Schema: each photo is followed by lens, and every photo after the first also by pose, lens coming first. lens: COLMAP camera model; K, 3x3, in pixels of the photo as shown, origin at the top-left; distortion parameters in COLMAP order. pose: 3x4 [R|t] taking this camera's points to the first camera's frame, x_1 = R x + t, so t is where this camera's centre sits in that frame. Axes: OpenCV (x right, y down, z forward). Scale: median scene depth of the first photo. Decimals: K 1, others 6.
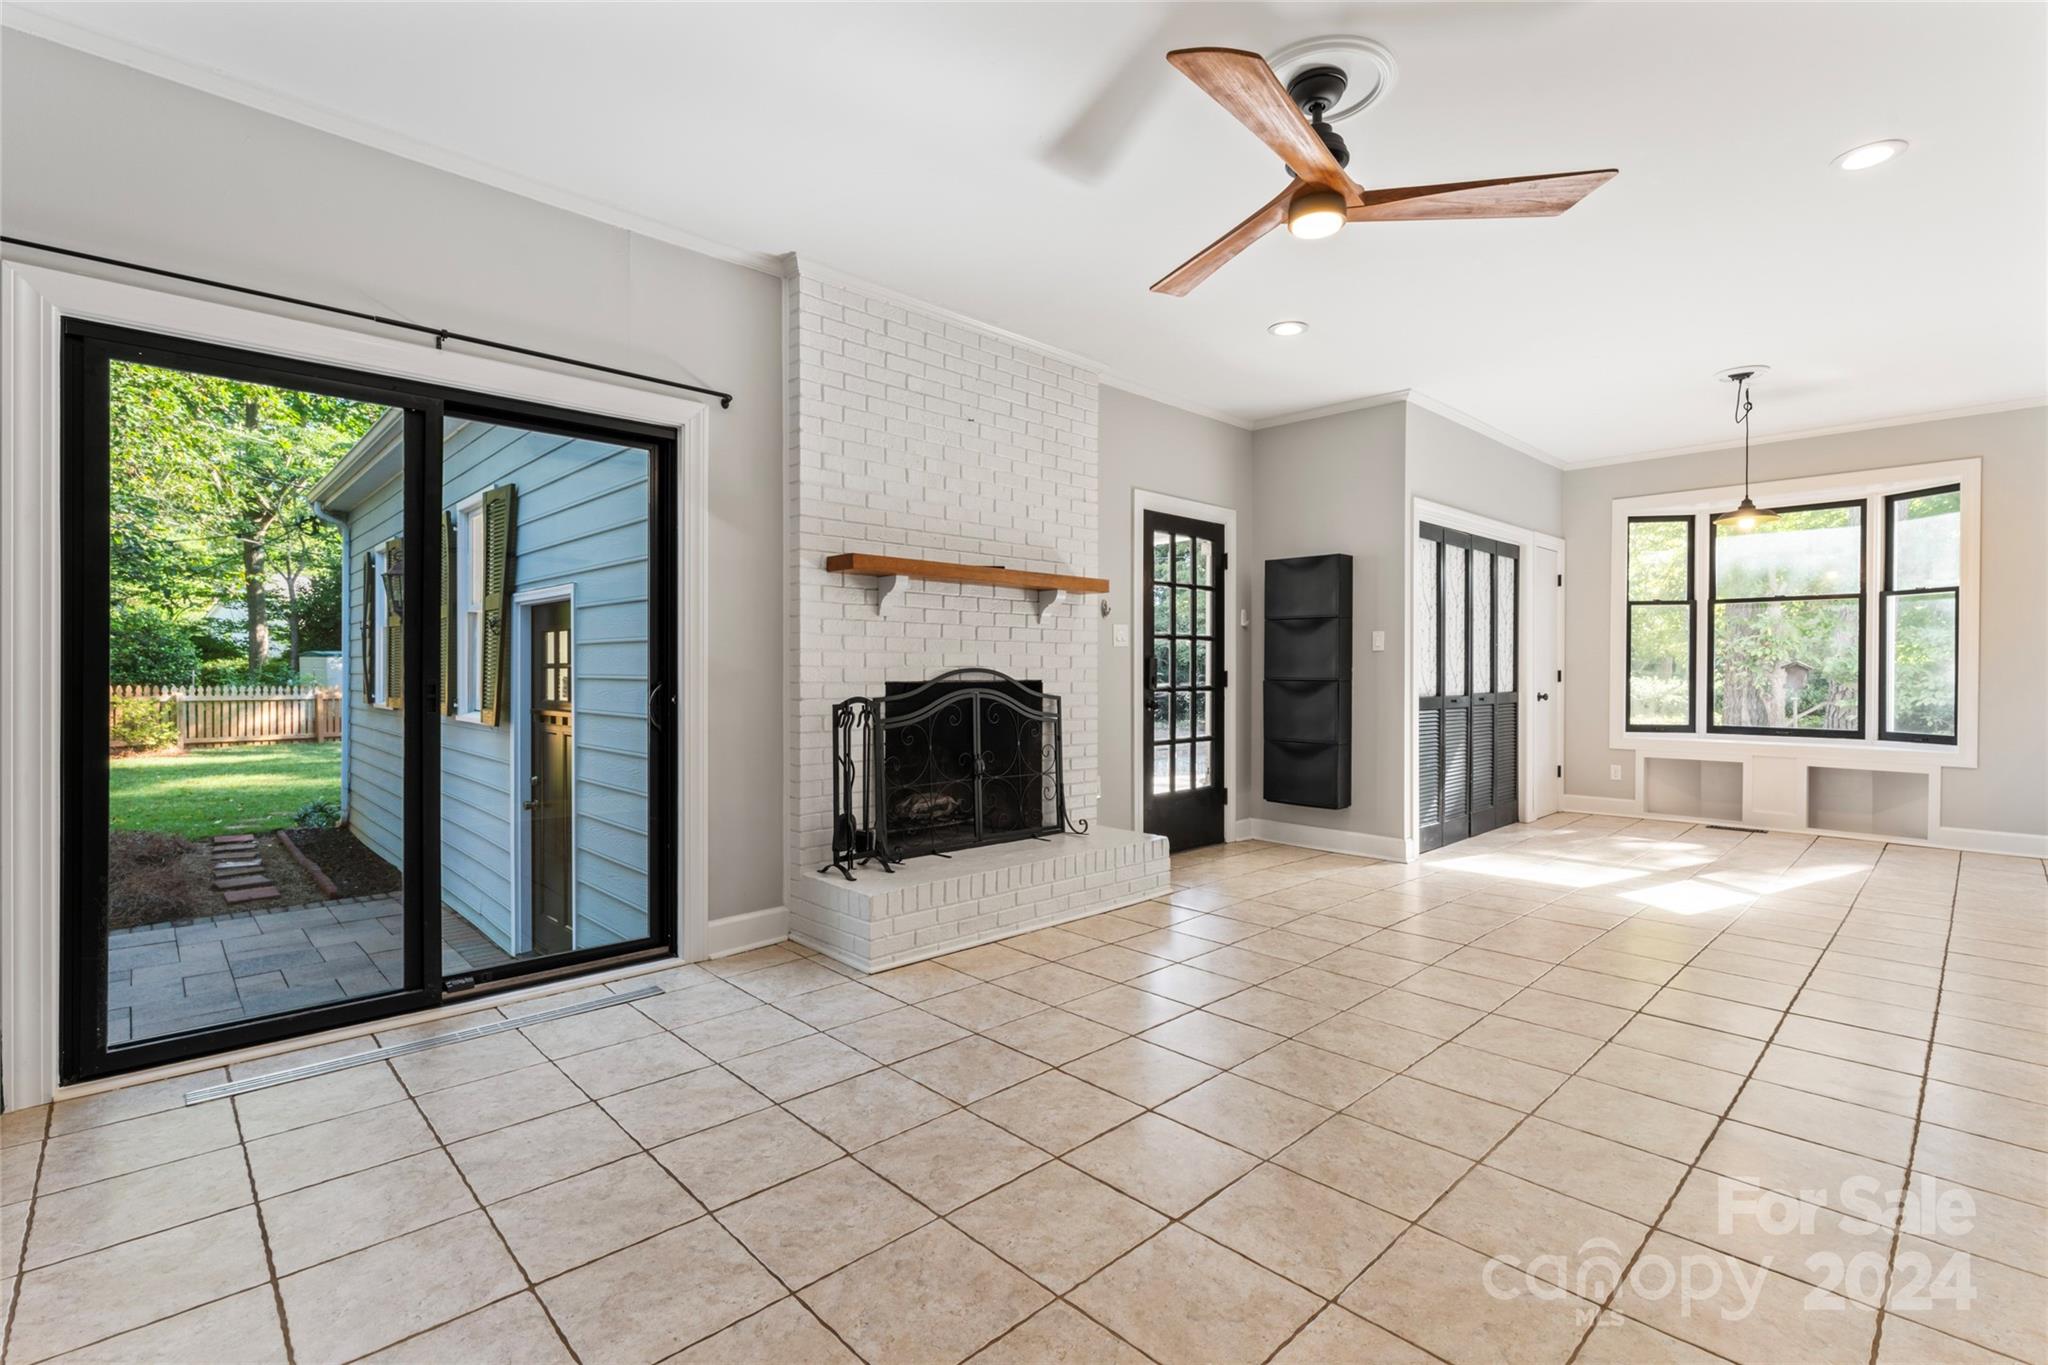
lens RADIAL K [[925.2, 0, 1028.1], [0, 925.2, 671.4], [0, 0, 1]] dist [-0.004954, 0.000627]
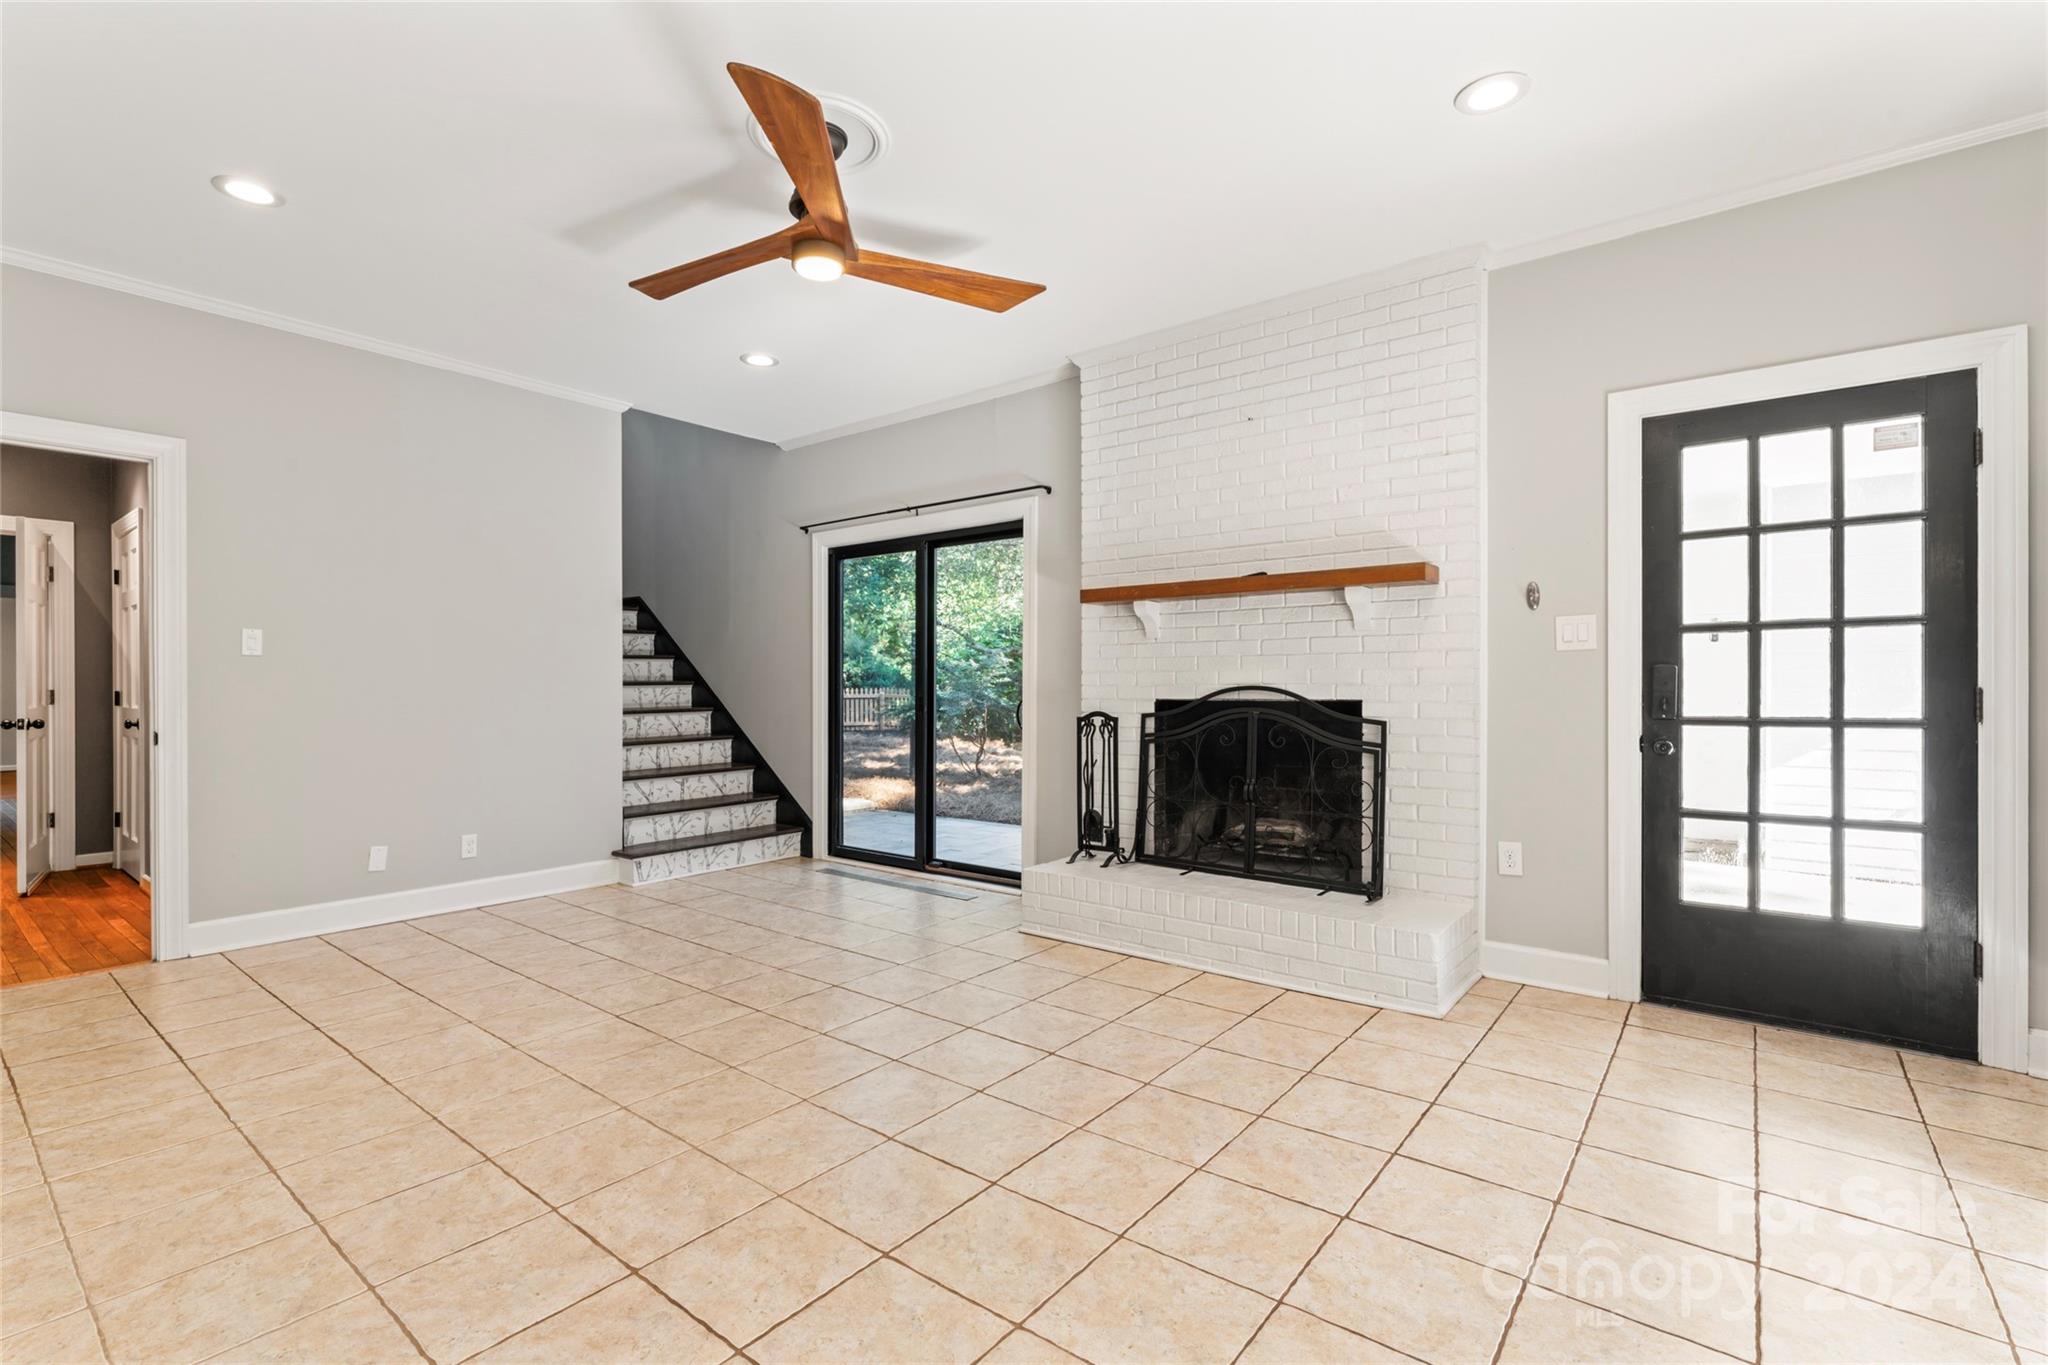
lens RADIAL K [[925.2, 0, 1025.0], [0, 925.2, 684.0], [0, 0, 1]] dist [-0.004954, 0.000627]
pose [[0.140265, -0.003501, -0.990108, 0.774029], [0.003039, 0.999991, -0.003105, -0.002952], [0.990109, -0.002573, 0.140274, 0.600061]]
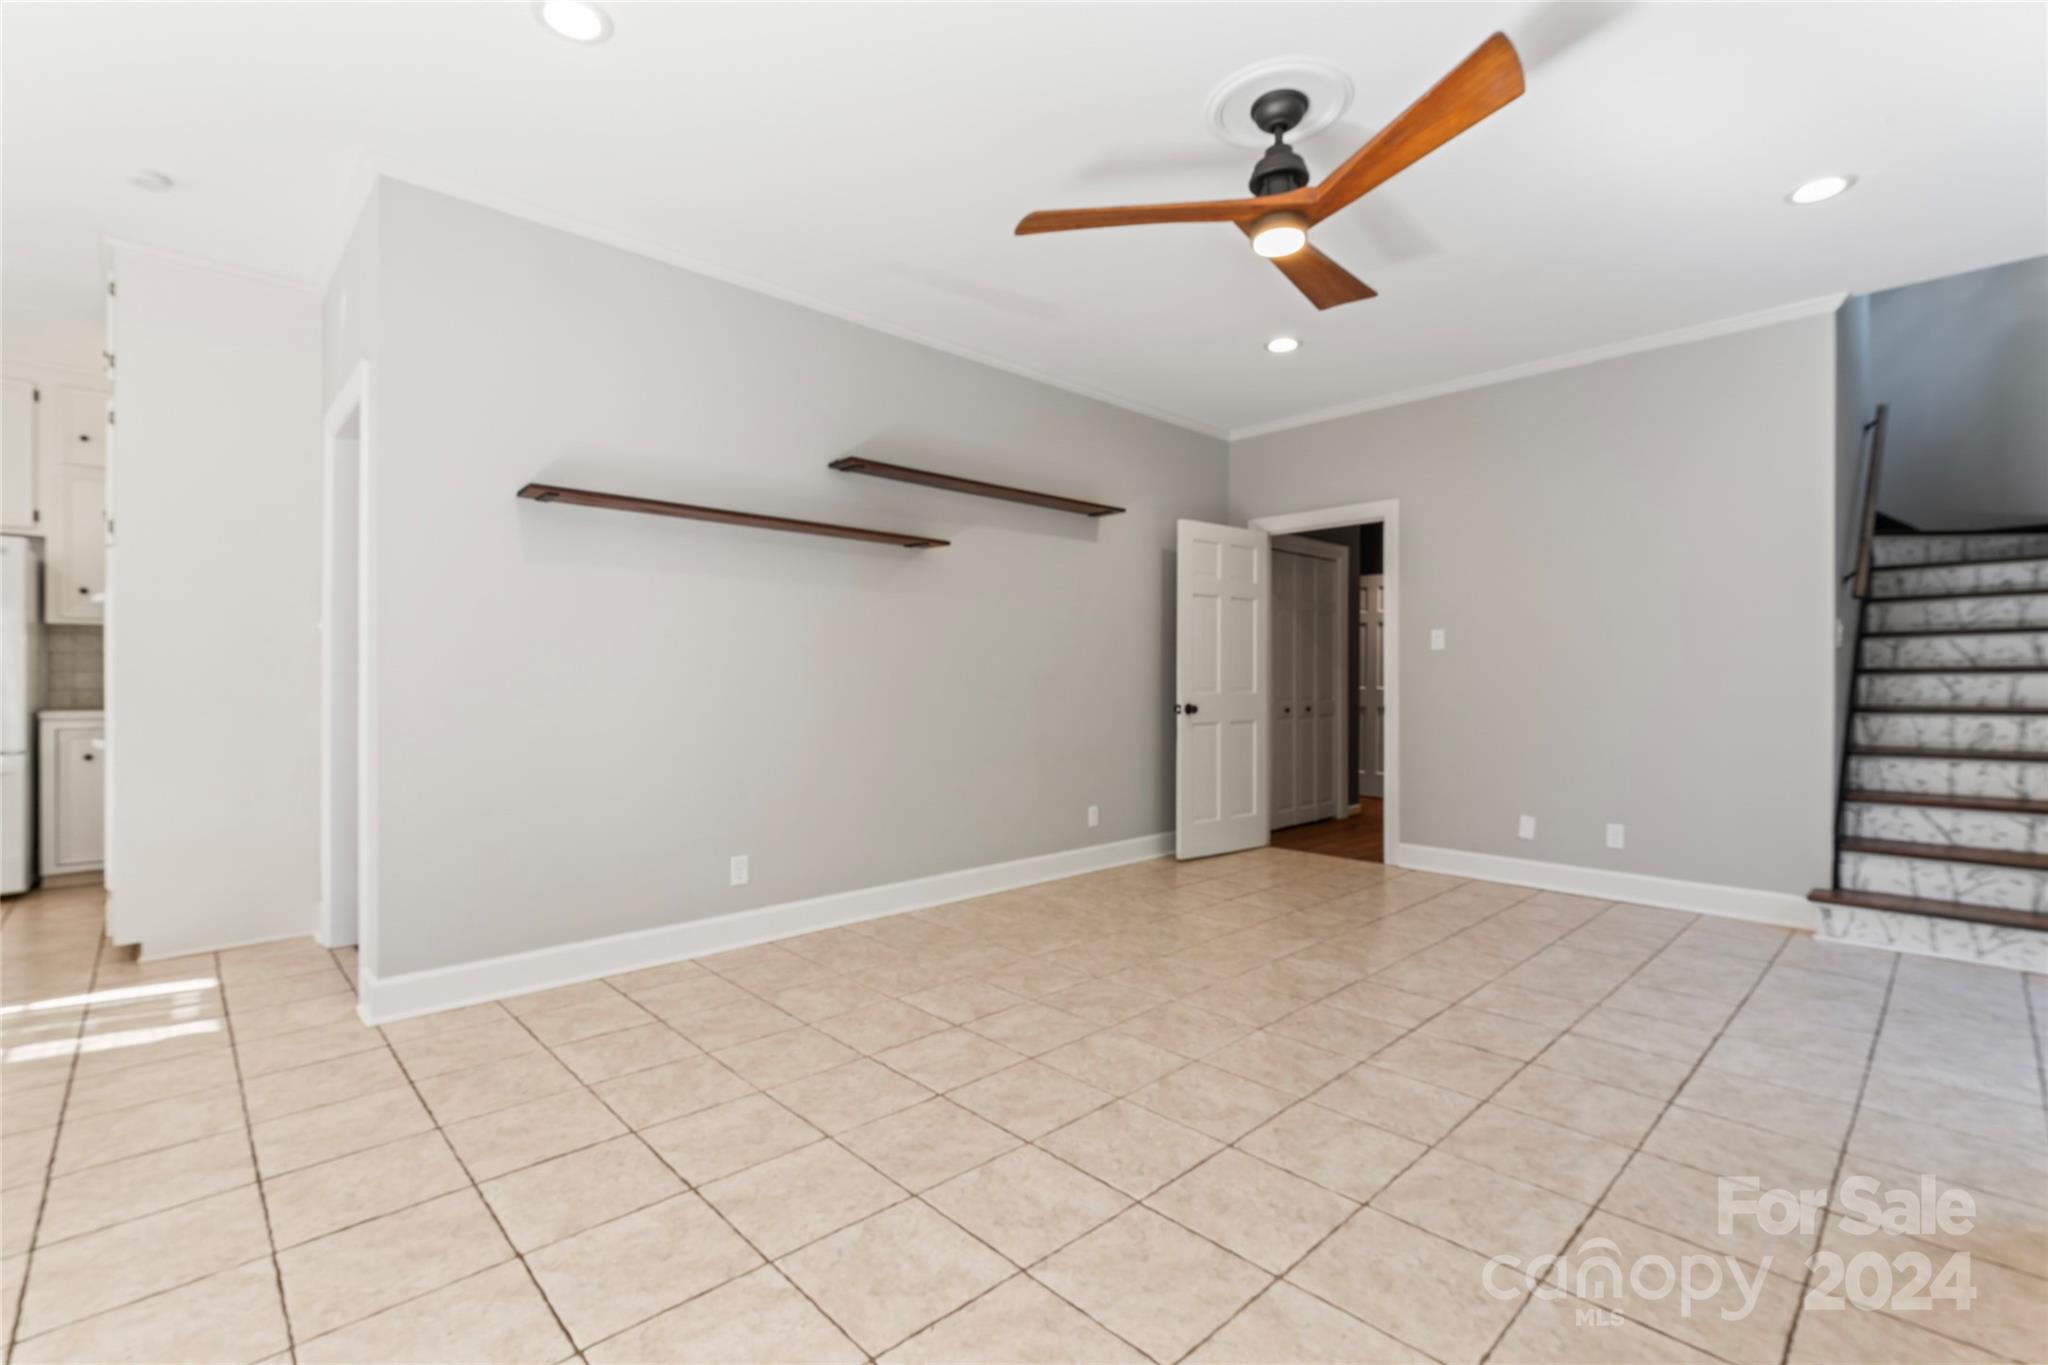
lens RADIAL K [[925.2, 0, 1016.8], [0, 925.2, 673.3], [0, 0, 1]] dist [-0.004954, 0.000627]
pose [[-0.999977, -0.004472, 0.005013, 0.329169], [-0.004480, 0.999989, -0.001639, 0.000146], [-0.005006, -0.001662, -0.999986, 1.121359]]
